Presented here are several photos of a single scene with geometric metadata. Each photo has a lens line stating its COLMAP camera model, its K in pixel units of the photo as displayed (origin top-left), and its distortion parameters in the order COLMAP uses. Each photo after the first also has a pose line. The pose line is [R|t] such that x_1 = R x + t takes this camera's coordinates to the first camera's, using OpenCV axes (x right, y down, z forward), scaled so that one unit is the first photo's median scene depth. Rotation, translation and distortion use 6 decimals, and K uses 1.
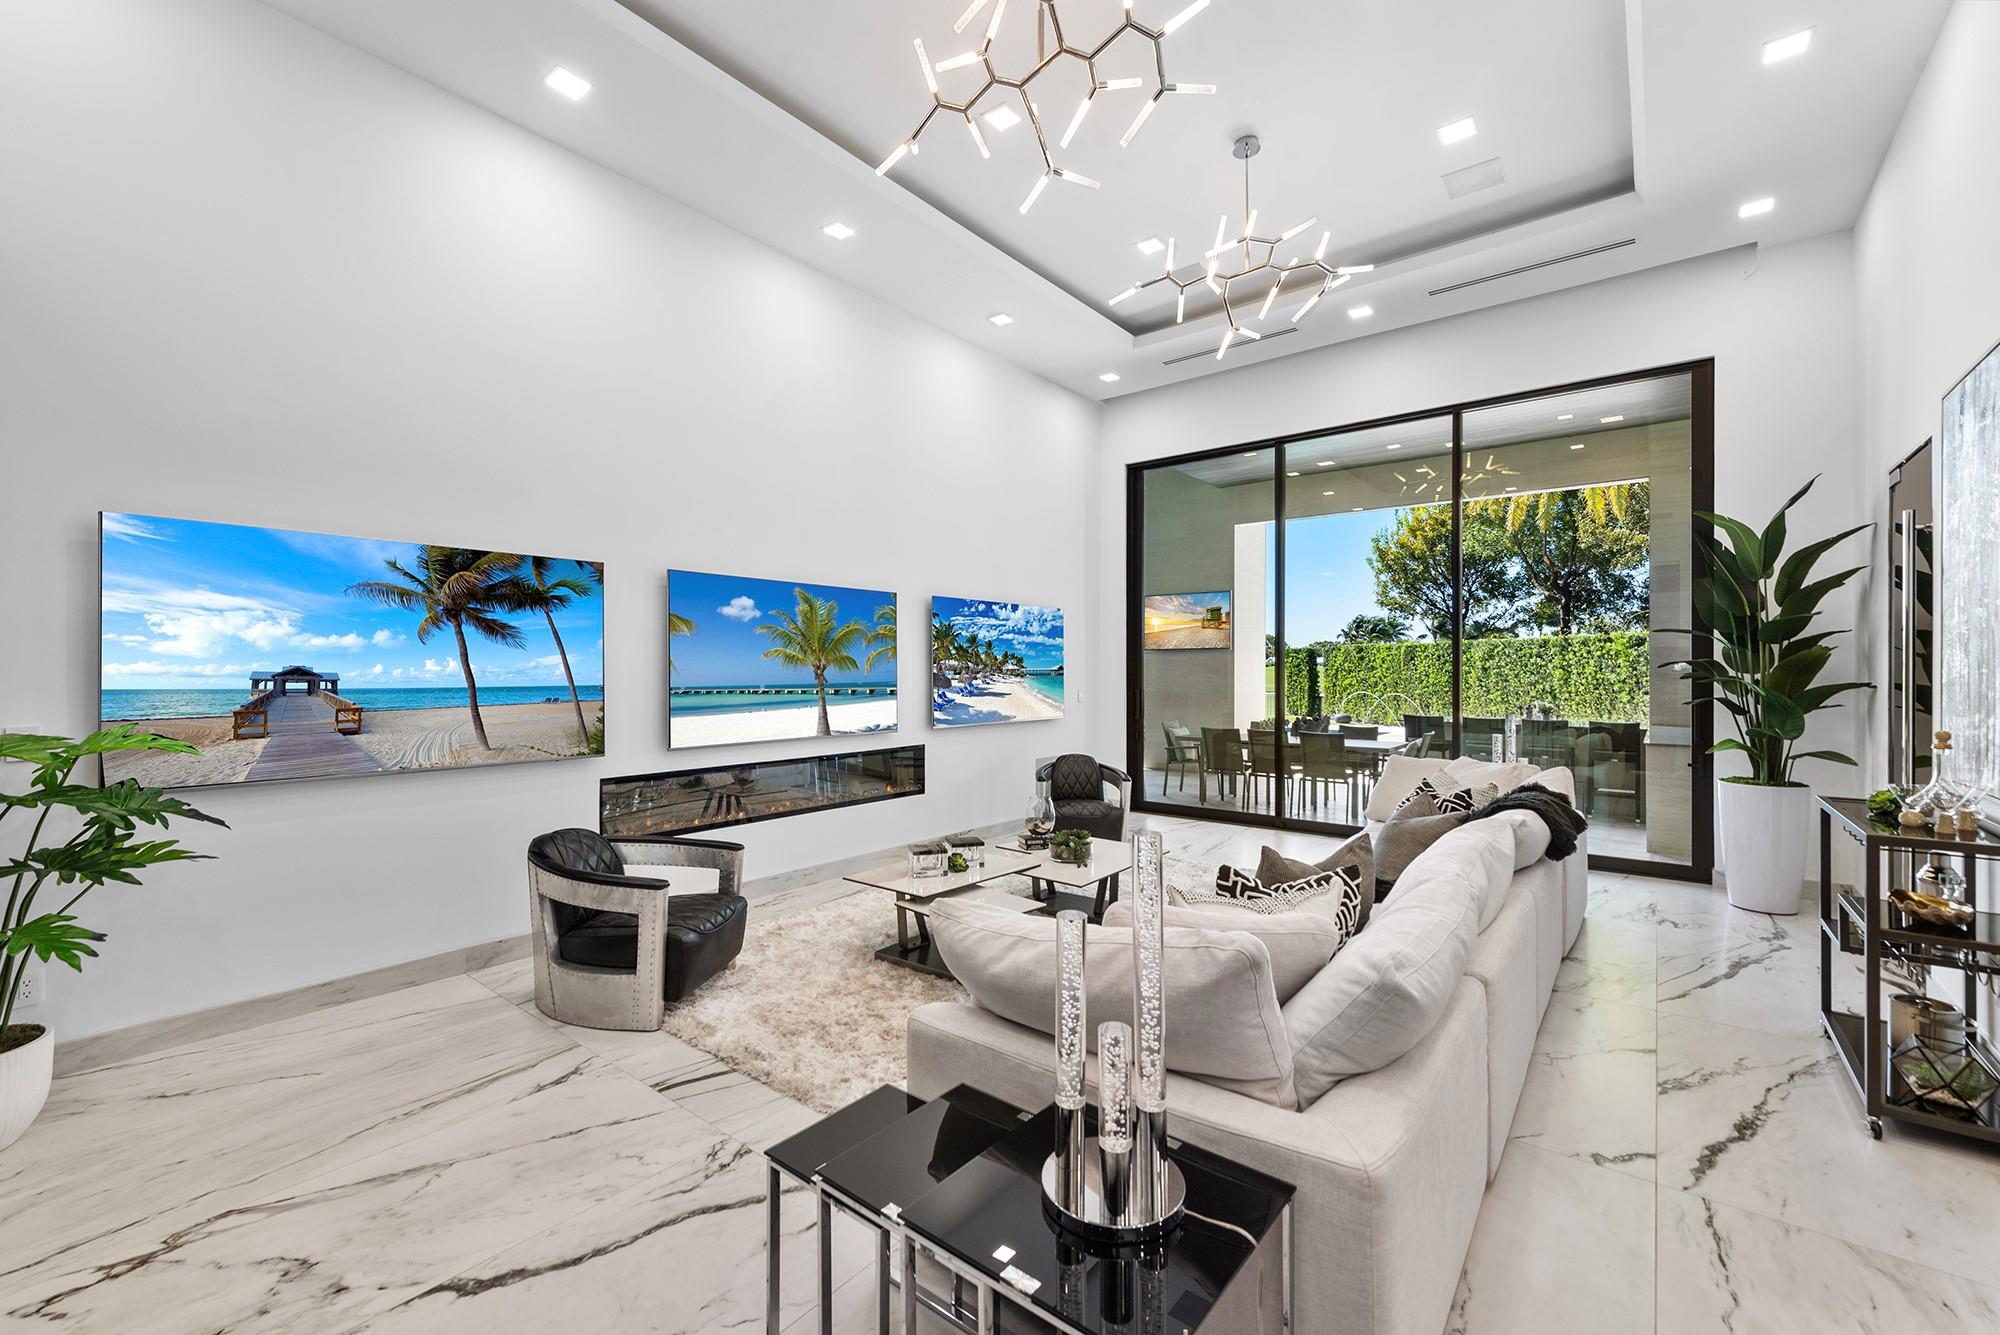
lens RADIAL K [[805.8, 0, 1000.0], [0, 805.8, 667.5], [0, 0, 1]] dist [-0.002665, -0.000433]
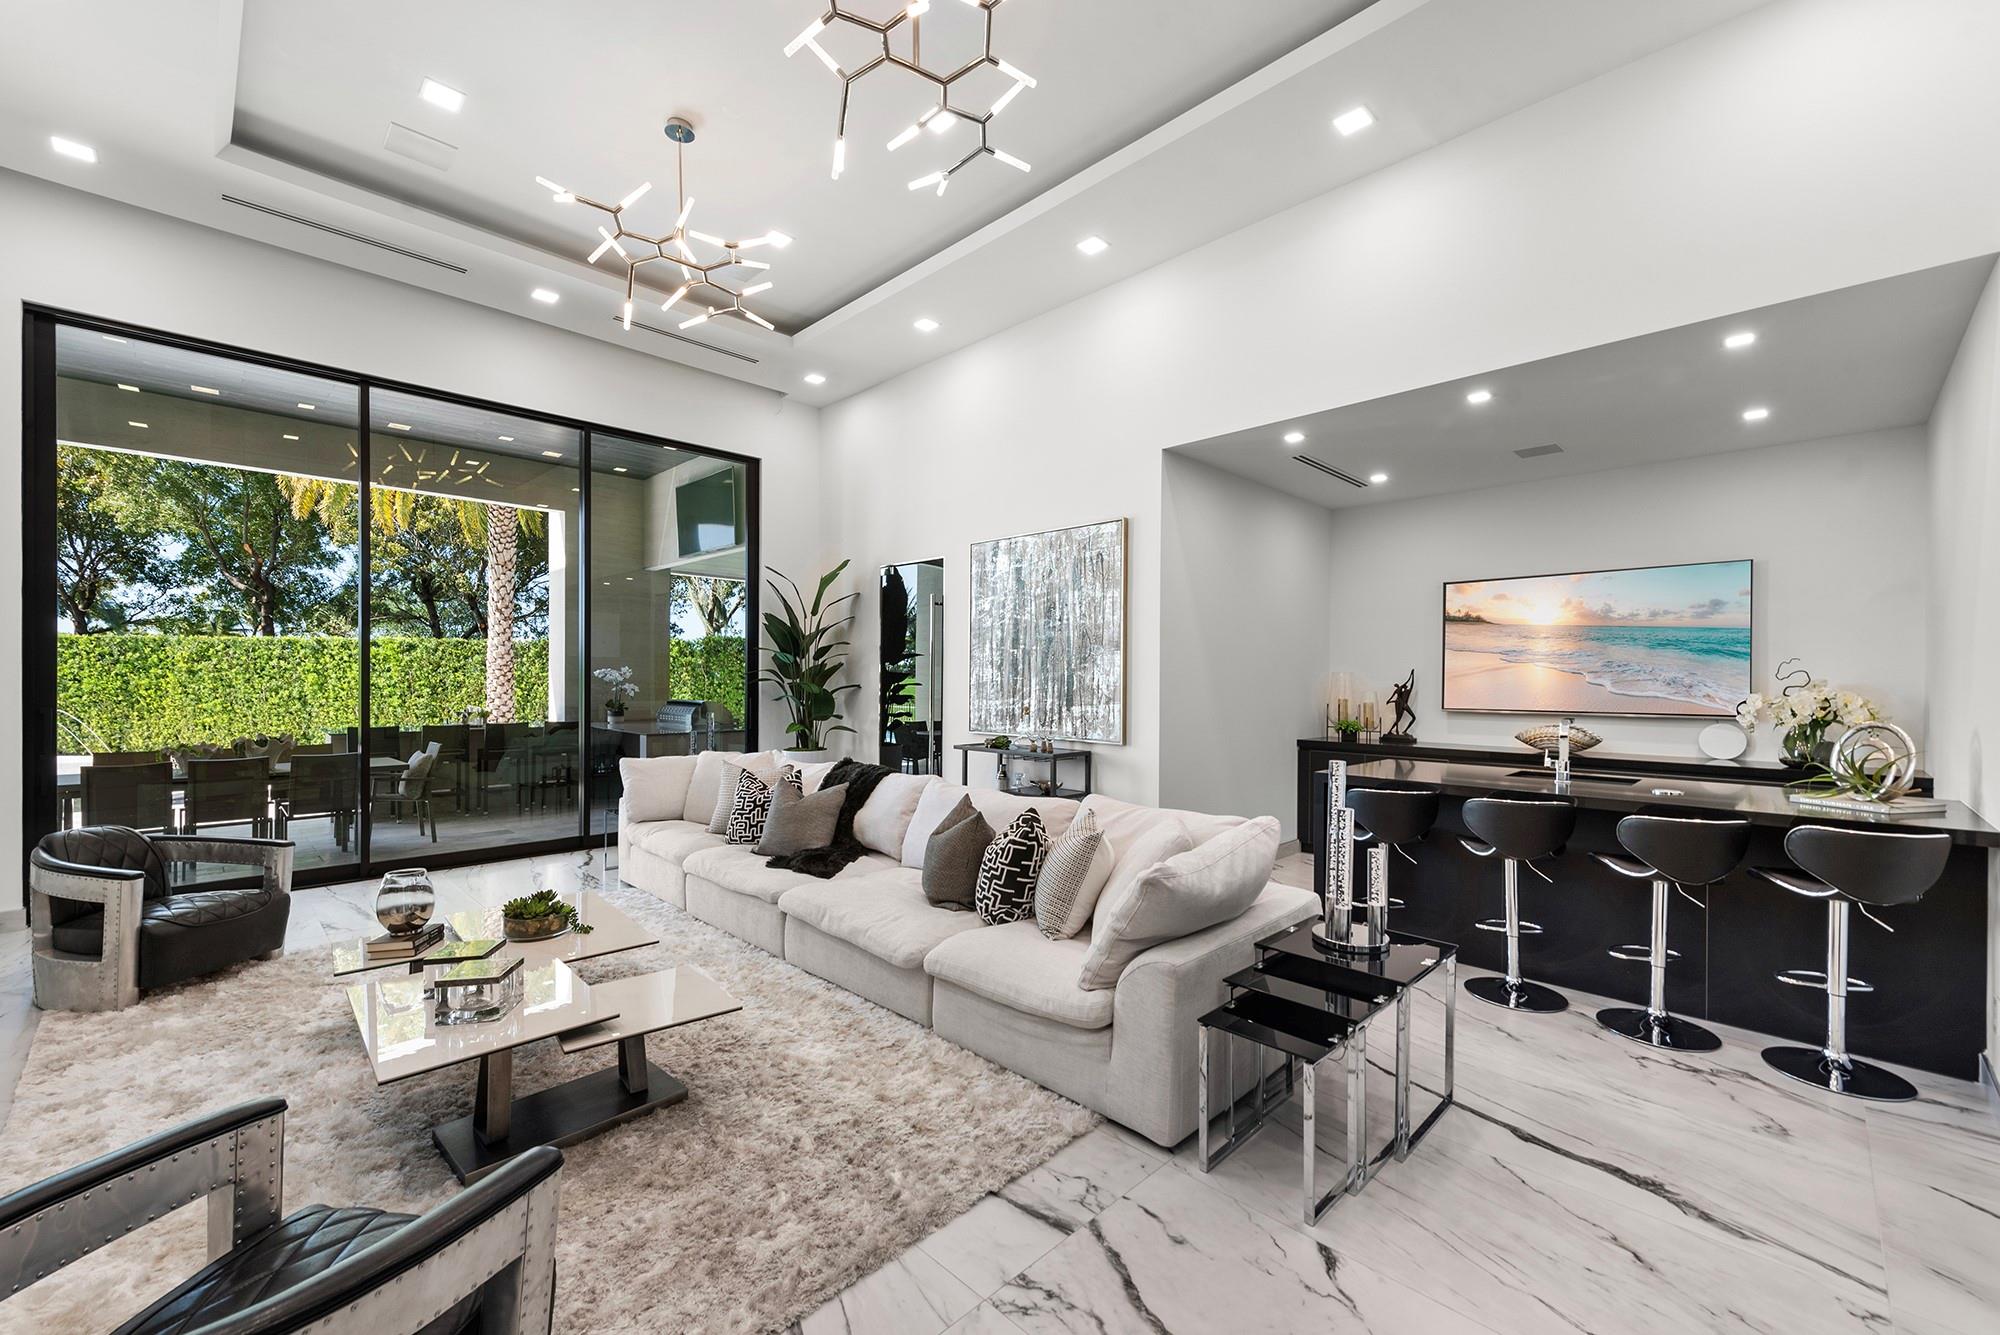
lens RADIAL K [[787.9, 0, 1007.4], [0, 787.9, 681.8], [0, 0, 1]] dist [0.017587, -0.004449]
pose [[0.105633, -0.007331, 0.994378, -0.314544], [-0.006103, 0.999949, 0.008020, -0.000293], [-0.994386, -0.006916, 0.105583, 0.267155]]
